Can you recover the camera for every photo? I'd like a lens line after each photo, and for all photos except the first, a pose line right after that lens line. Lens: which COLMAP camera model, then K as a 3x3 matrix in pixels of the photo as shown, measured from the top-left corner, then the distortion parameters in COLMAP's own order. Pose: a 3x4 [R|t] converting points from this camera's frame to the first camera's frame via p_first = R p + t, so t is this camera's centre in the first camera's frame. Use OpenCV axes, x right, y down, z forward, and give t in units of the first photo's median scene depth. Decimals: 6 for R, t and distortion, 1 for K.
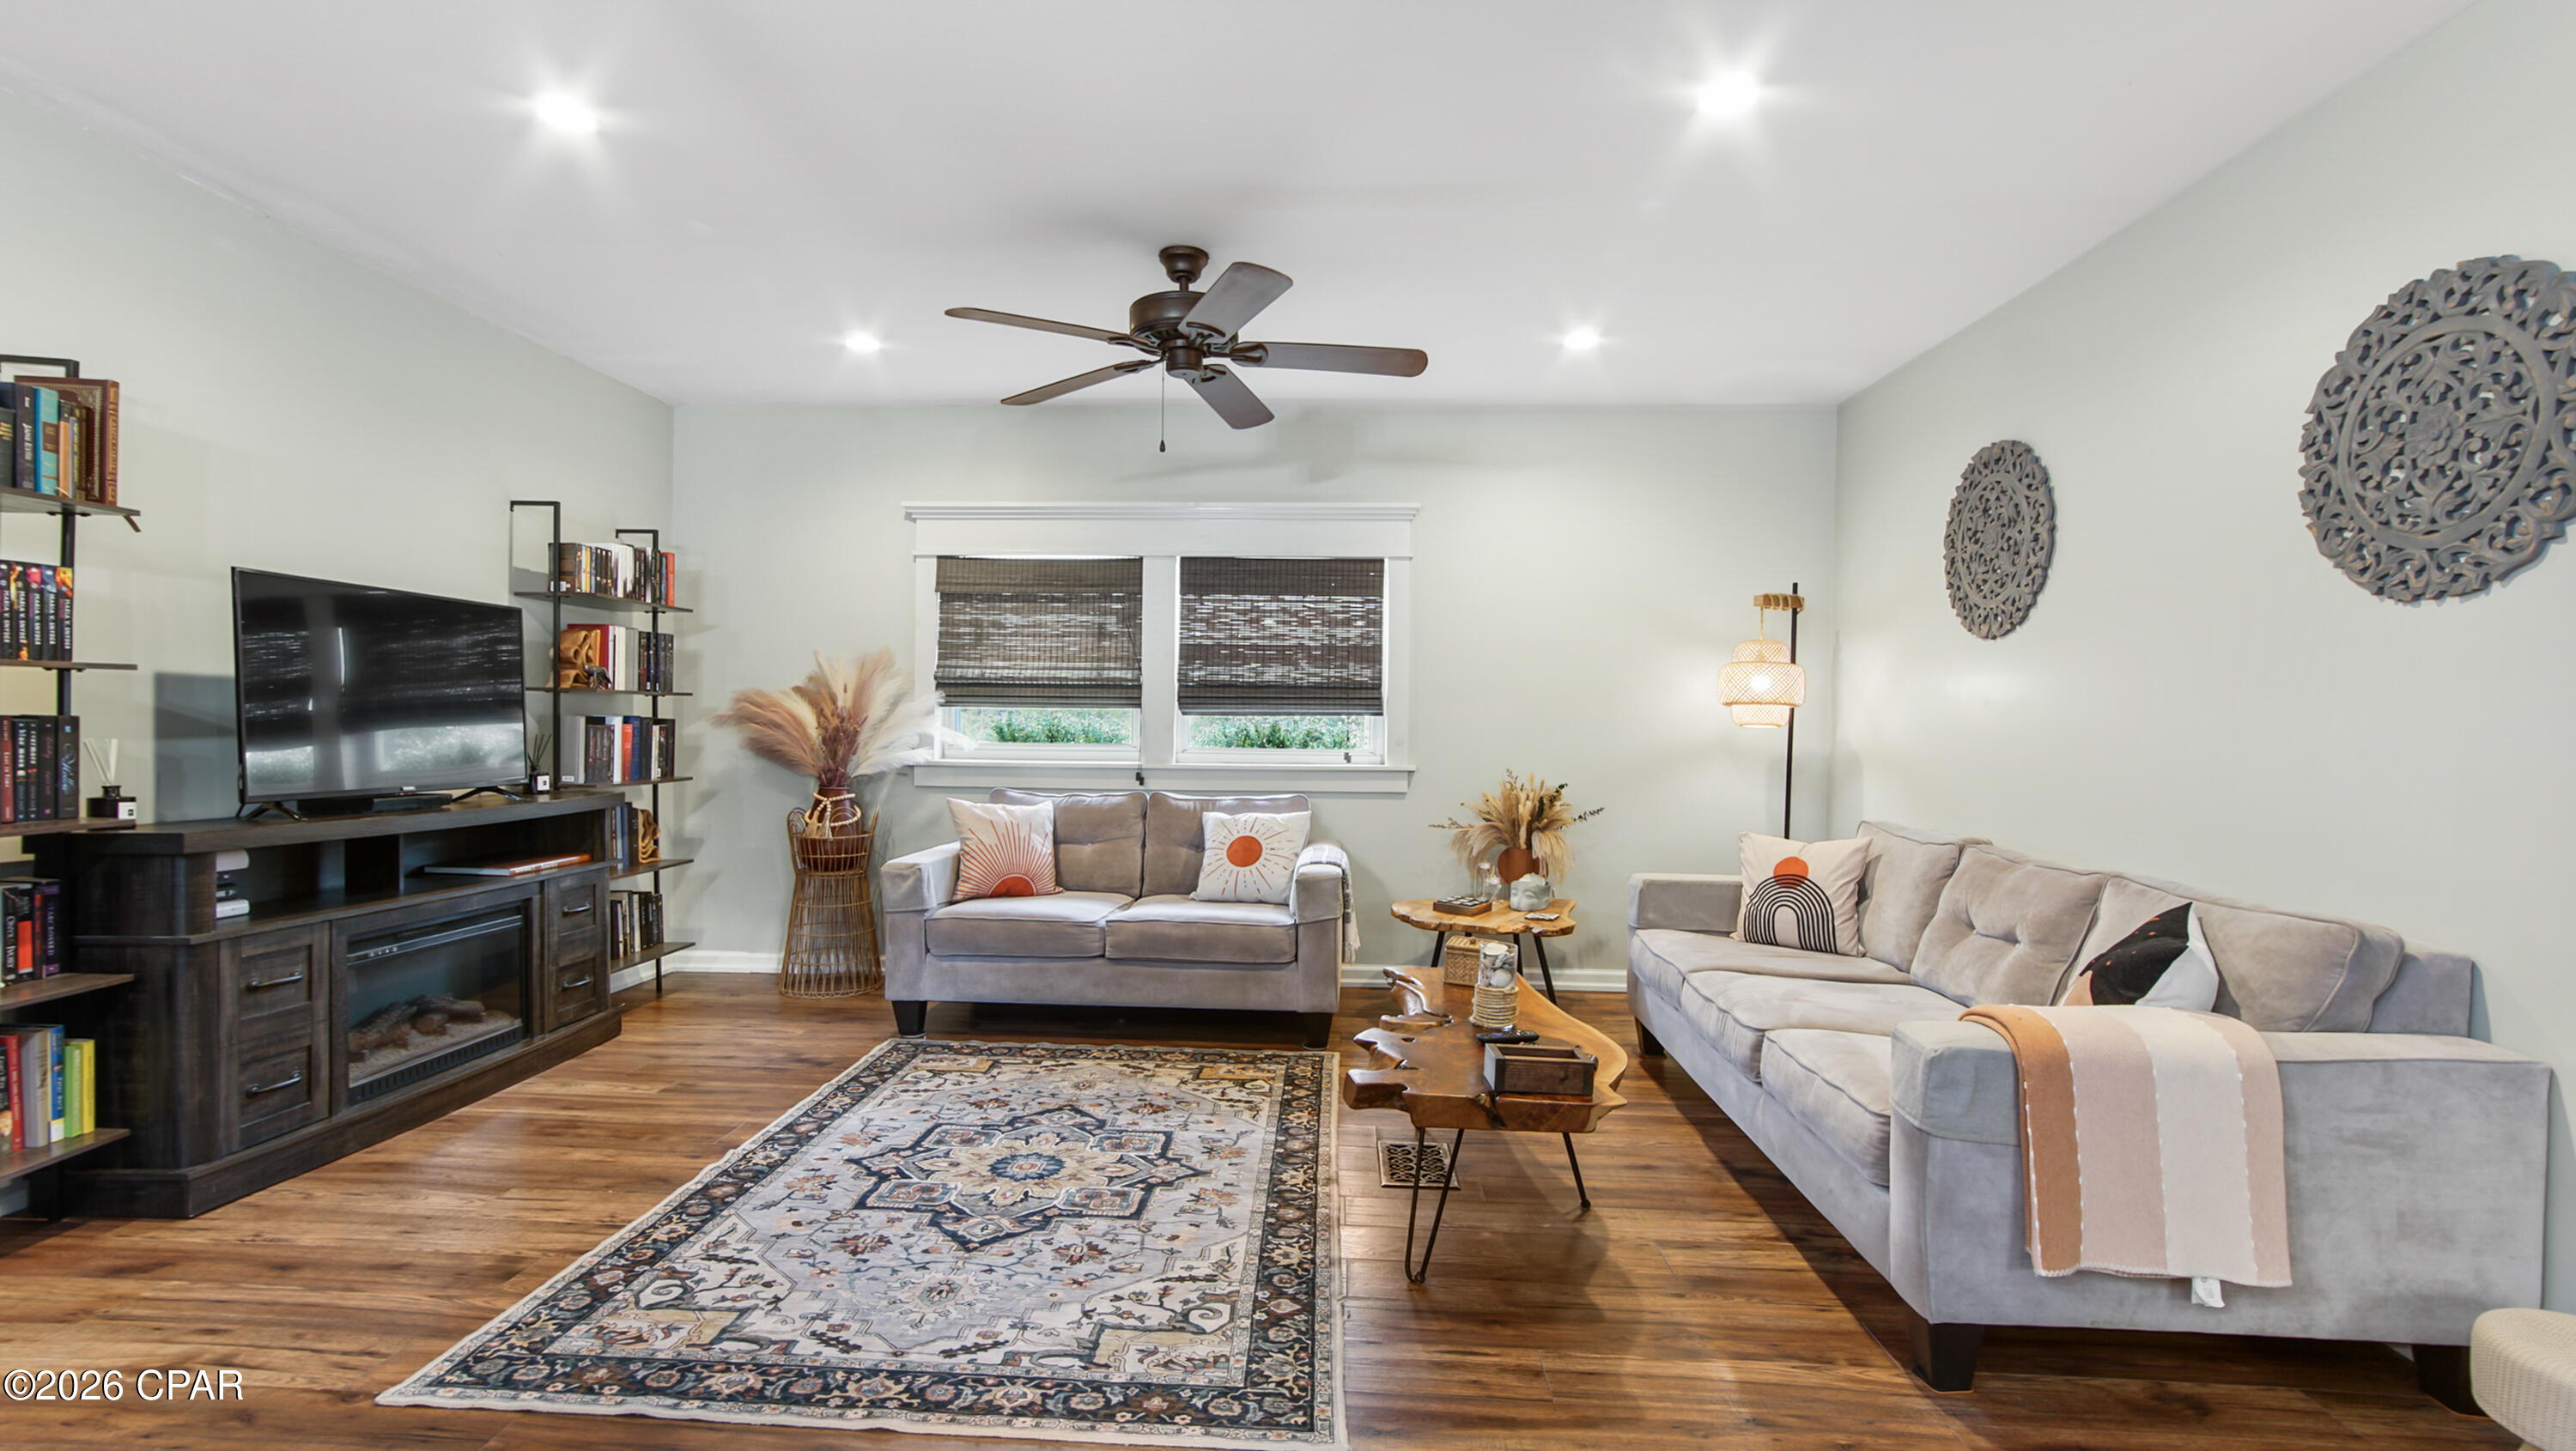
lens RADIAL K [[1157.3, 0, 1278.1], [0, 1157.3, 744.0], [0, 0, 1]] dist [-0.006389, 0.000944]
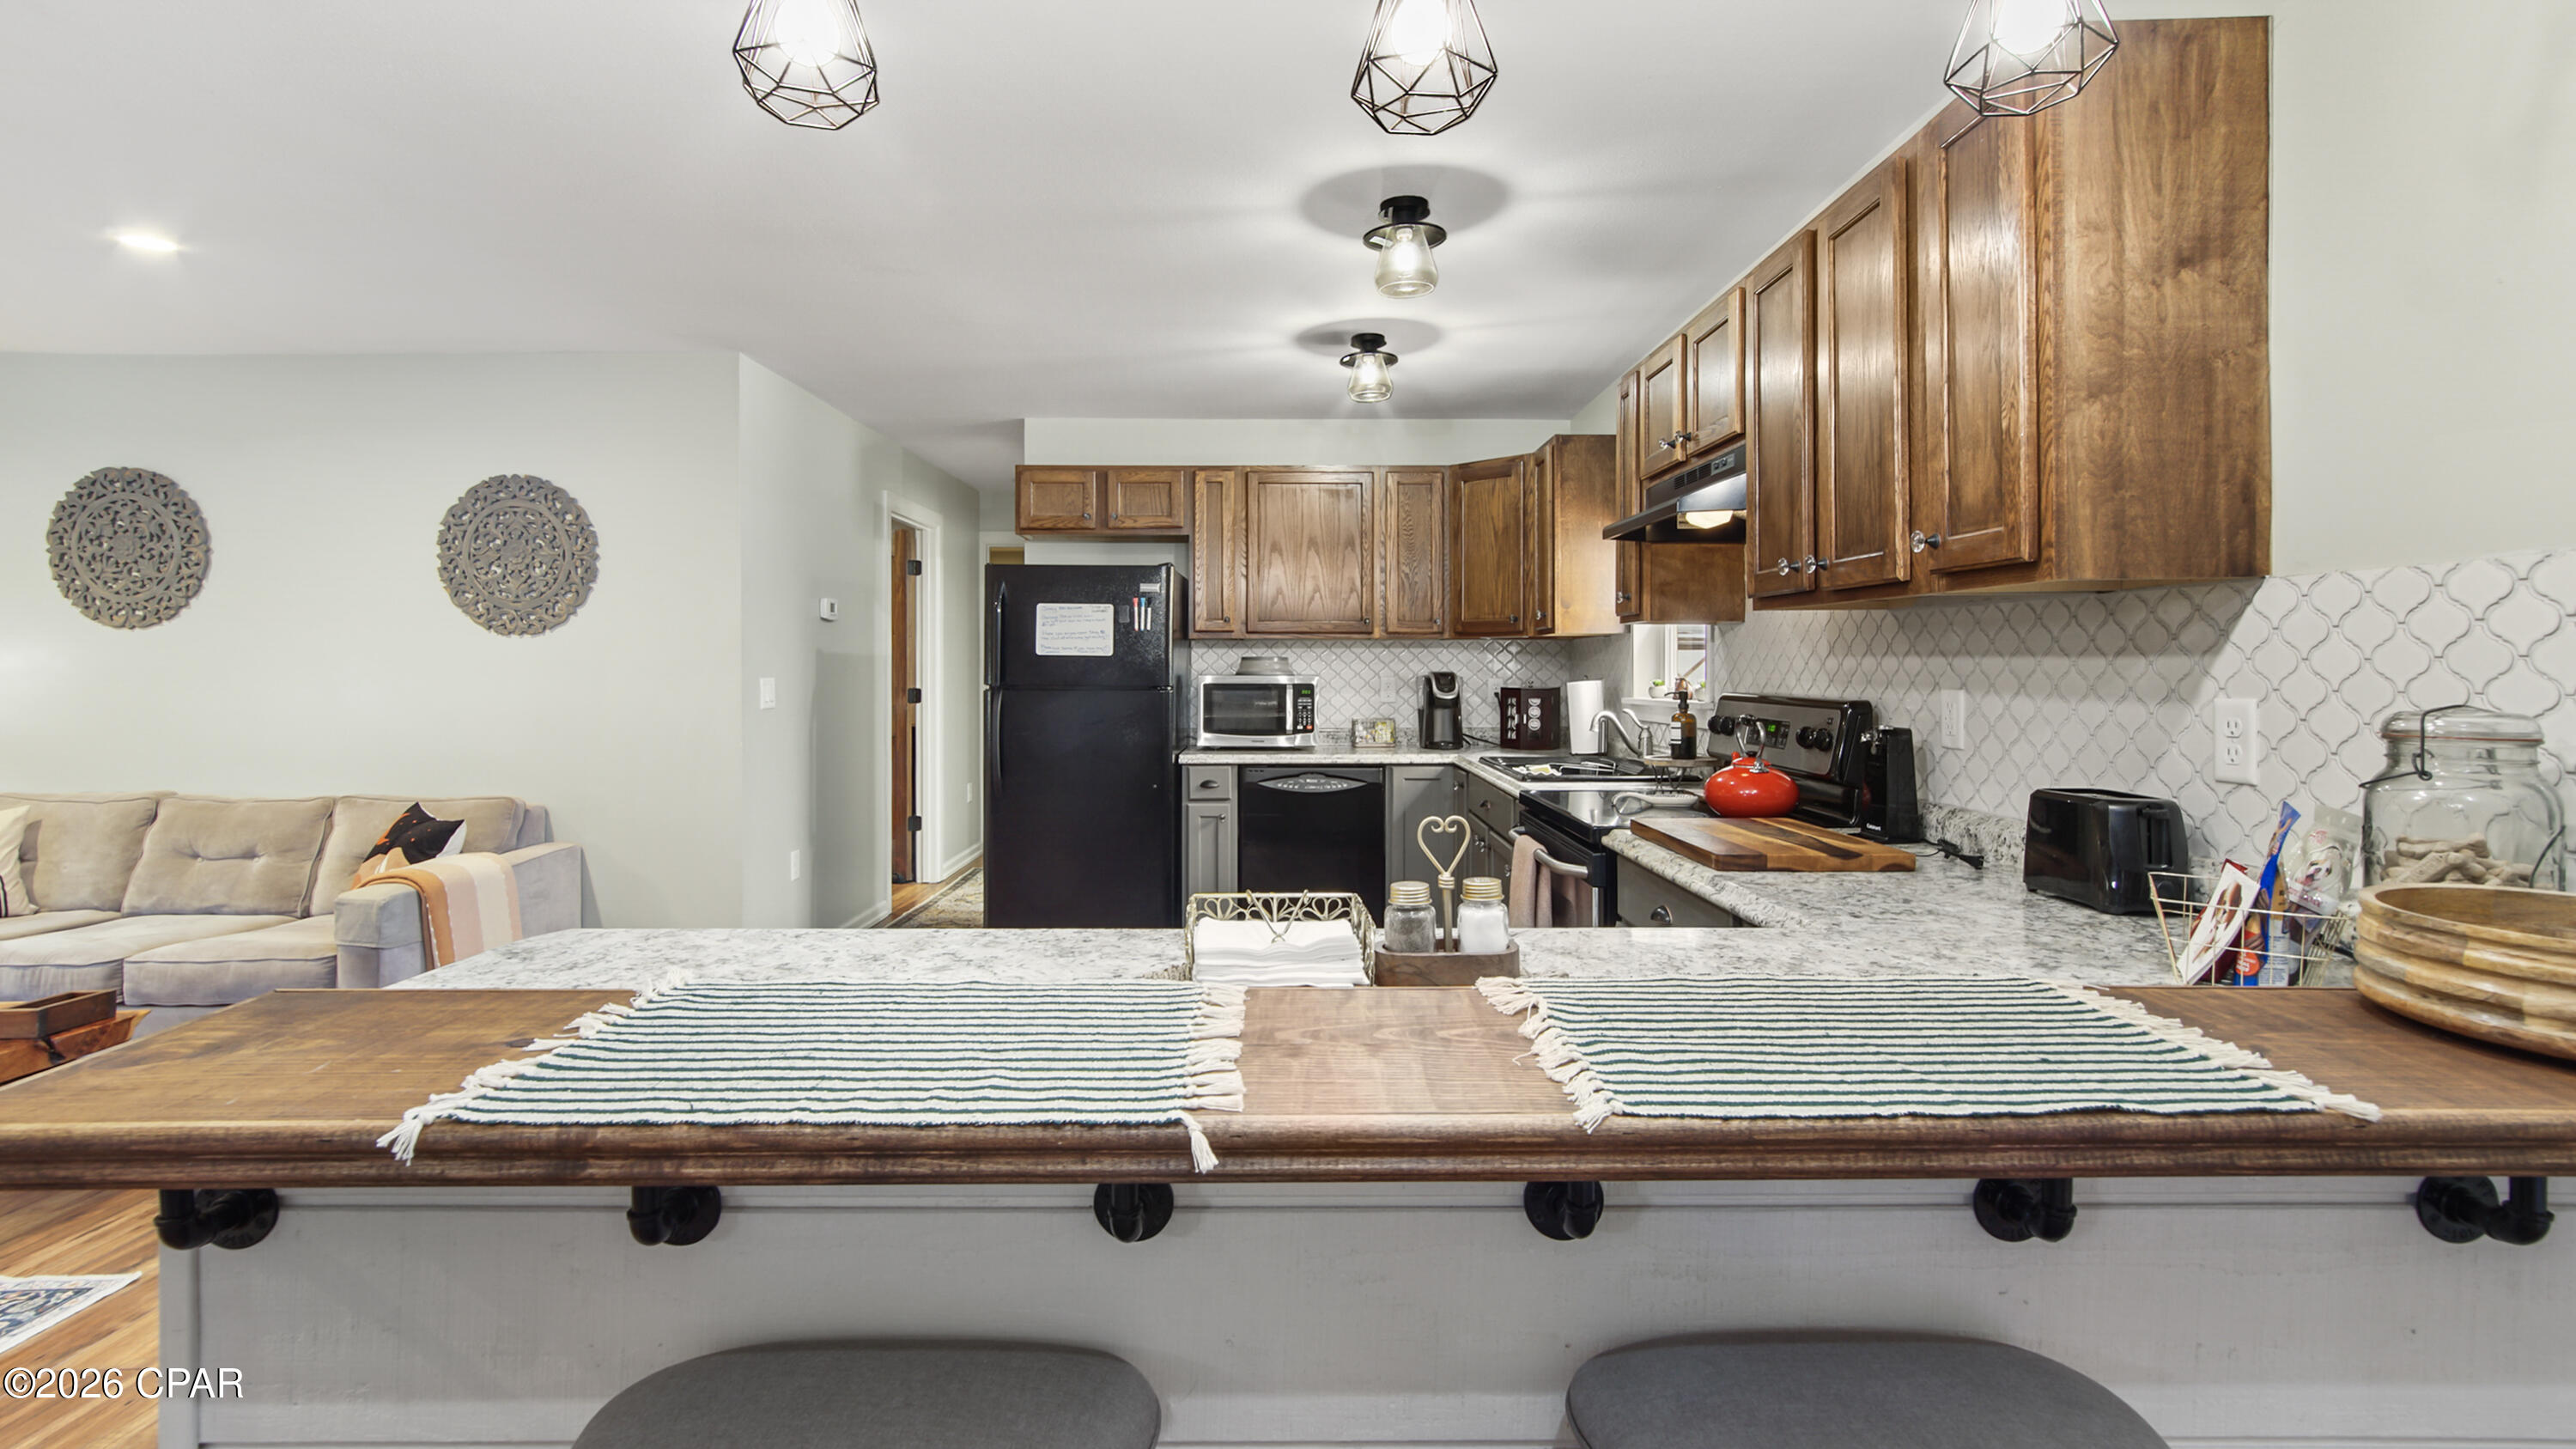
lens RADIAL K [[1171.1, 0, 1279.5], [0, 1171.1, 671.9], [0, 0, 1]] dist [-0.007994, 0.004560]
pose [[-0.061306, -0.024480, 0.997819, -0.965296], [0.024160, 0.999370, 0.026002, -0.067636], [-0.997827, 0.025701, -0.060676, -0.187520]]
